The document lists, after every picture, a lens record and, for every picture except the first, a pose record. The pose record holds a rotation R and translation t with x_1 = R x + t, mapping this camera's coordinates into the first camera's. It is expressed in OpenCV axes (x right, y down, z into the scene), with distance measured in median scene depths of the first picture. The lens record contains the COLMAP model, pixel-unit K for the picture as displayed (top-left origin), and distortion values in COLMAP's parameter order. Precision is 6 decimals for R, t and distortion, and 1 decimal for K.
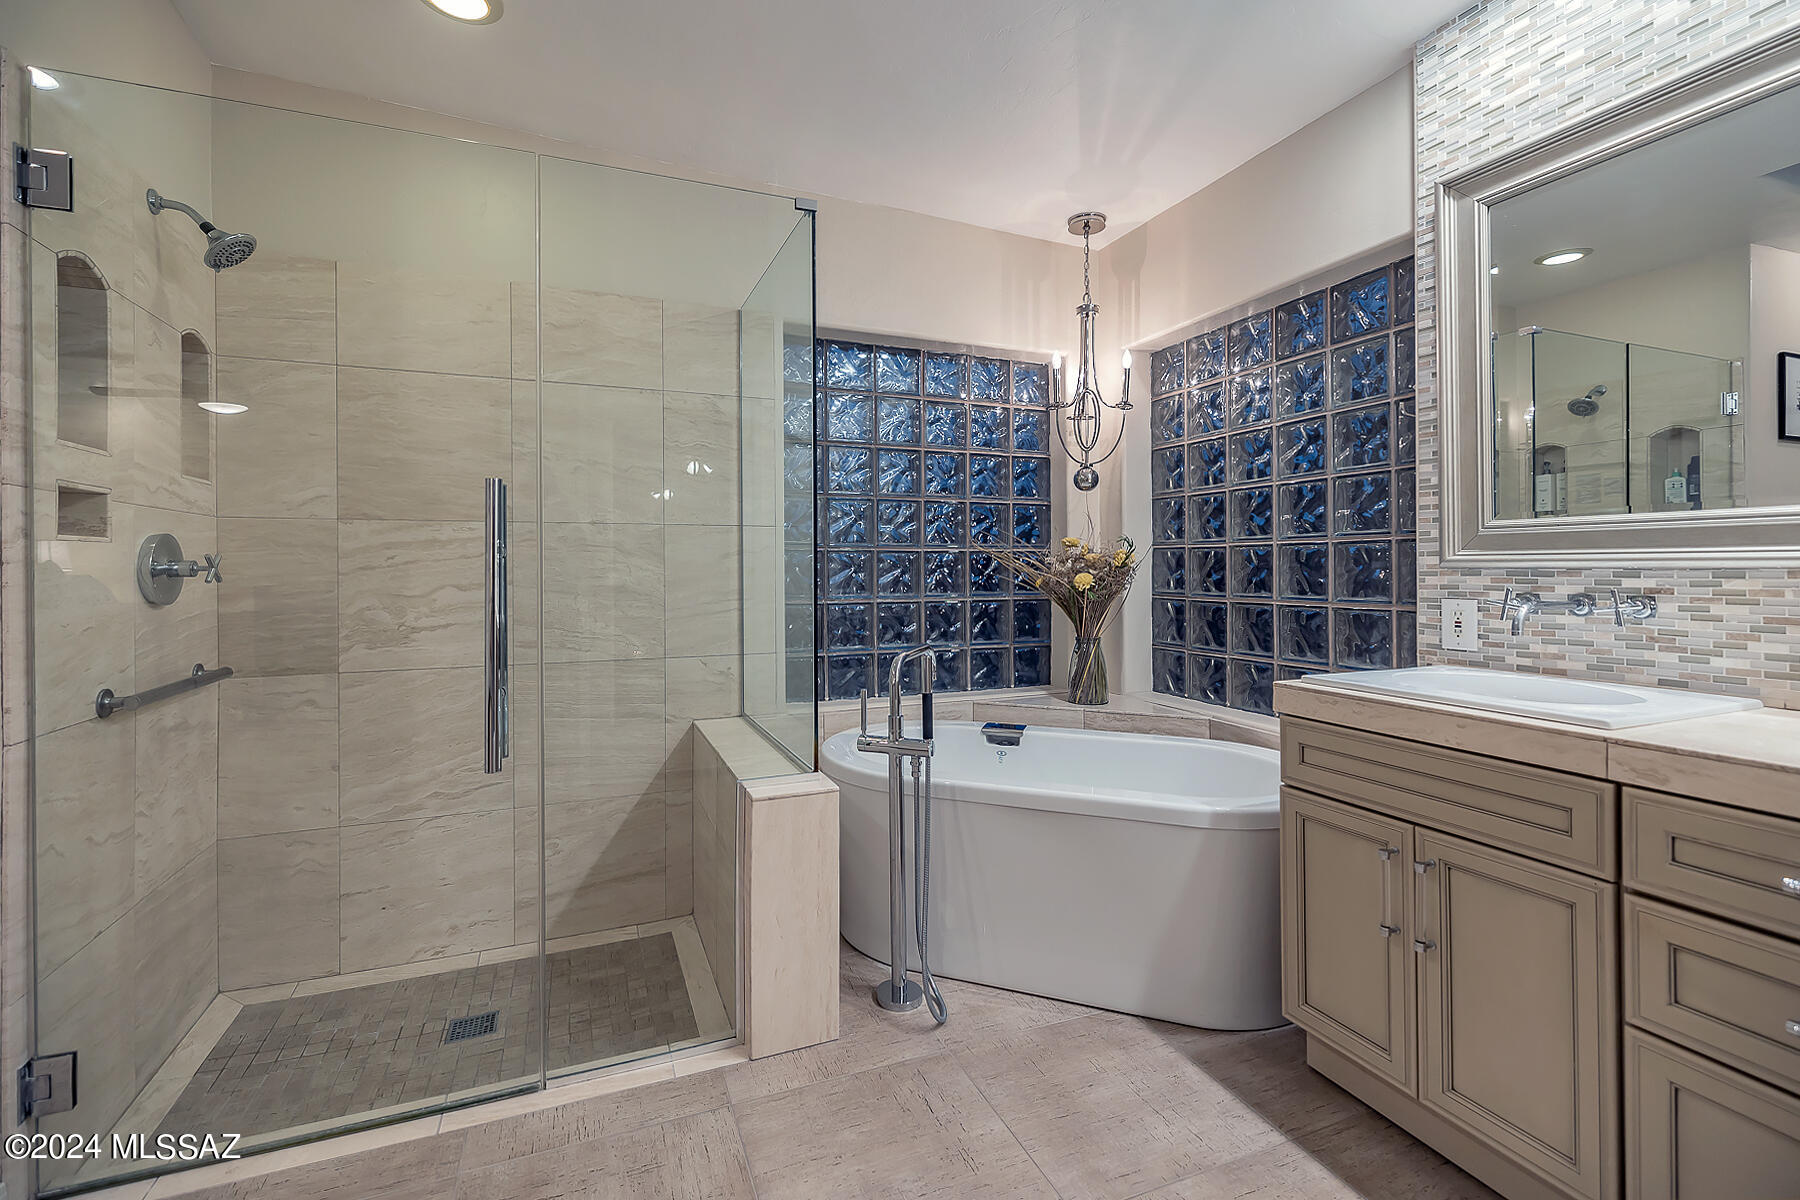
lens RADIAL K [[775.4, 0, 867.4], [0, 775.4, 570.2], [0, 0, 1]] dist [0.003208, -0.001171]
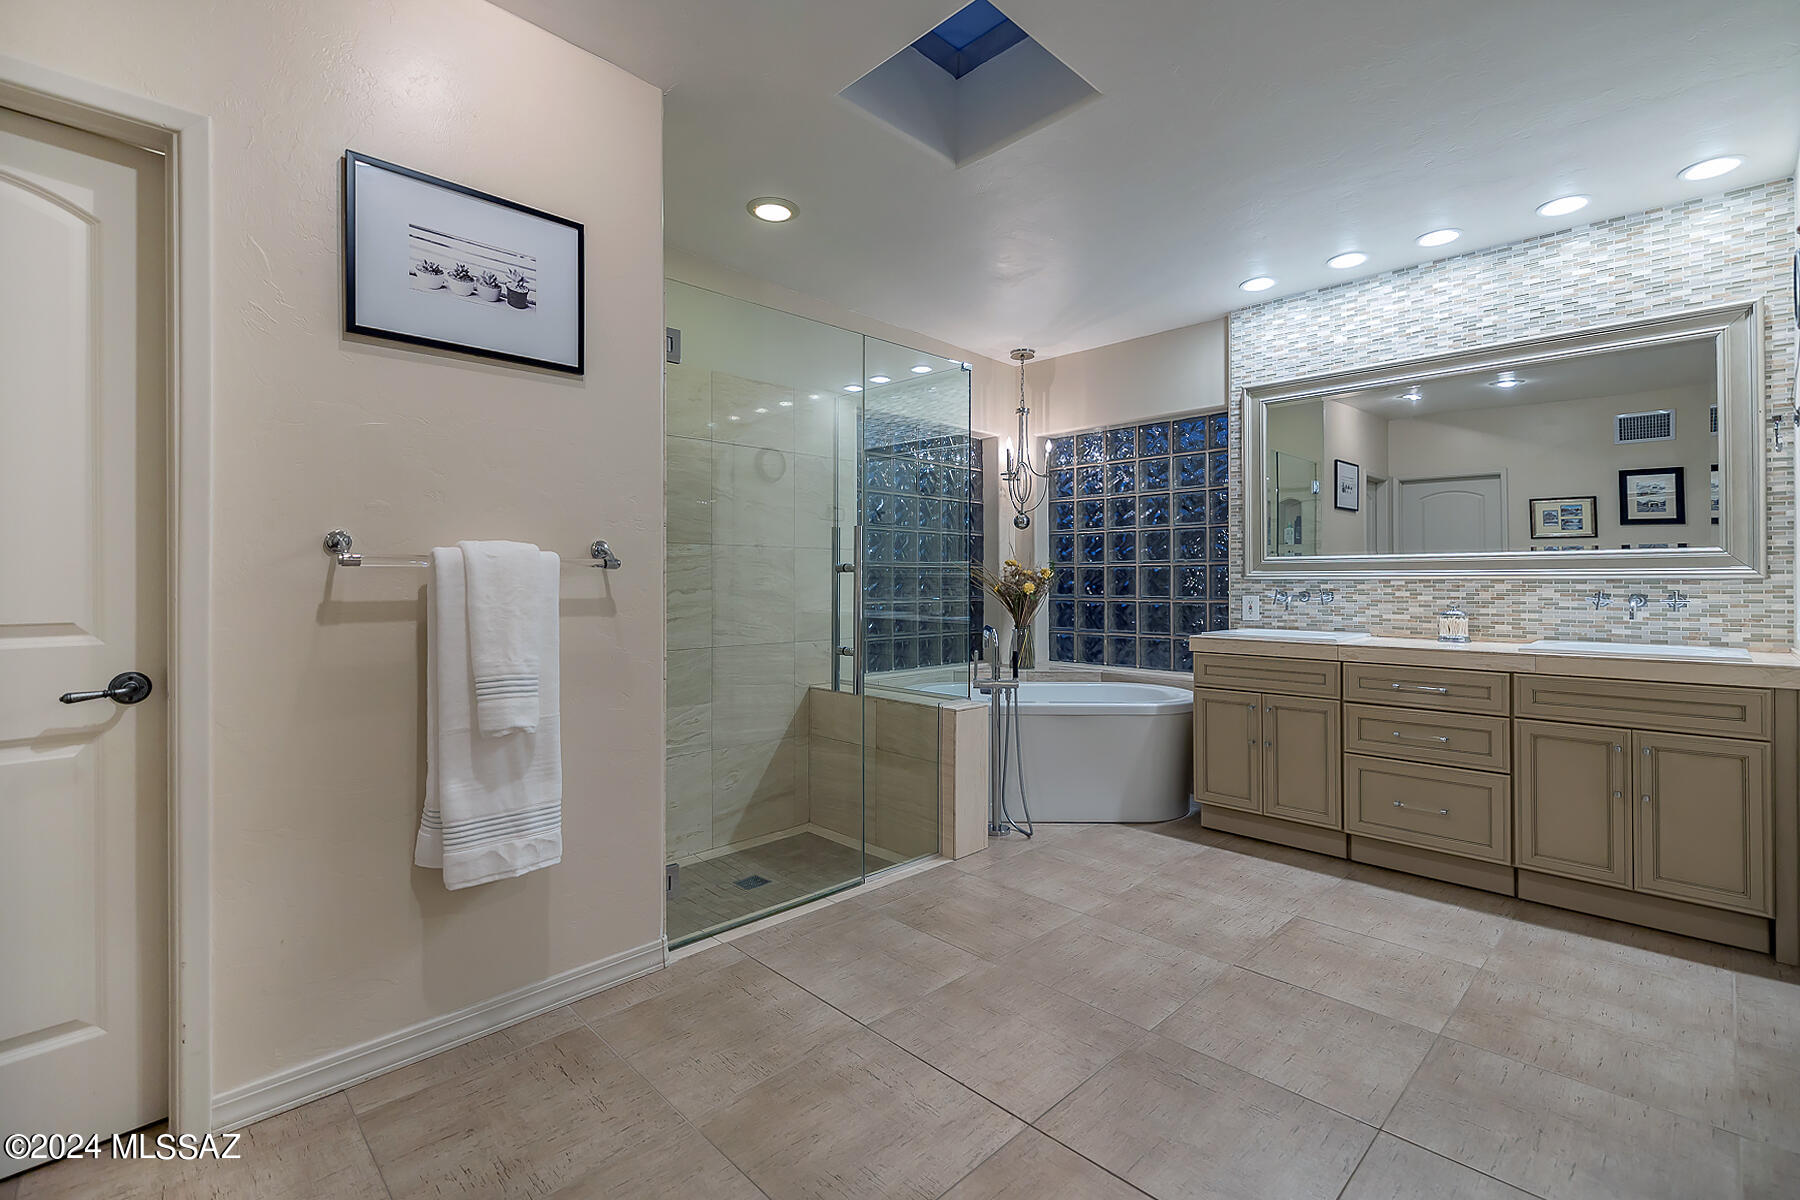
lens RADIAL K [[775.4, 0, 891.7], [0, 775.4, 585.0], [0, 0, 1]] dist [0.003208, -0.001171]
pose [[0.926914, 0.001143, 0.375272, -0.814039], [-0.001208, 0.999999, -0.000063, 0.011331], [-0.375271, -0.000394, 0.926915, -0.489482]]
